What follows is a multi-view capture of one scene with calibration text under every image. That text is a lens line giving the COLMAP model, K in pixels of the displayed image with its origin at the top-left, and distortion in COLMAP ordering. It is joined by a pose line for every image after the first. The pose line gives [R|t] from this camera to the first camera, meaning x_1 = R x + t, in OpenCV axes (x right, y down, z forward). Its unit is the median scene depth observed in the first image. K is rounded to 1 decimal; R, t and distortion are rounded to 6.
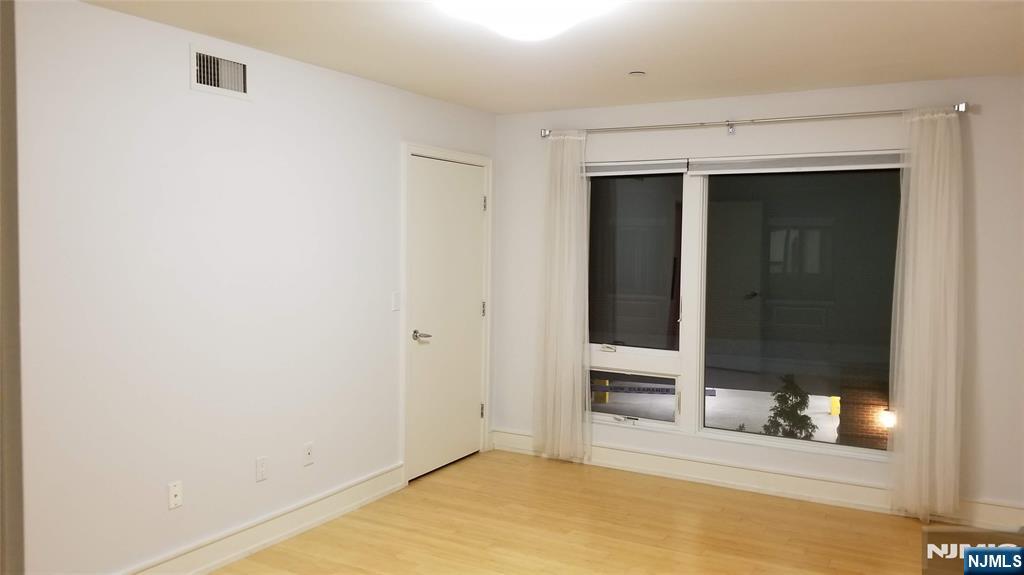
lens RADIAL K [[793.5, 0, 513.4], [0, 793.5, 284.8], [0, 0, 1]] dist [0.091065, -0.165977]
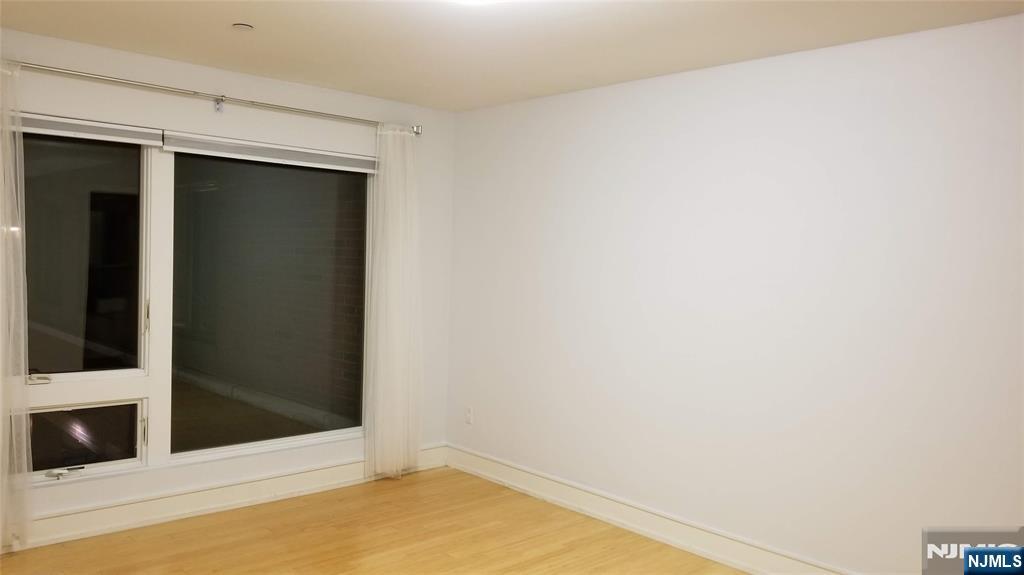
lens RADIAL K [[793.5, 0, 513.4], [0, 793.5, 284.8], [0, 0, 1]] dist [0.091065, -0.165977]
pose [[0.305119, -0.044857, 0.951257, -0.451920], [0.015640, 0.998991, 0.042091, -0.029064], [-0.952186, 0.002035, 0.305513, 0.406286]]
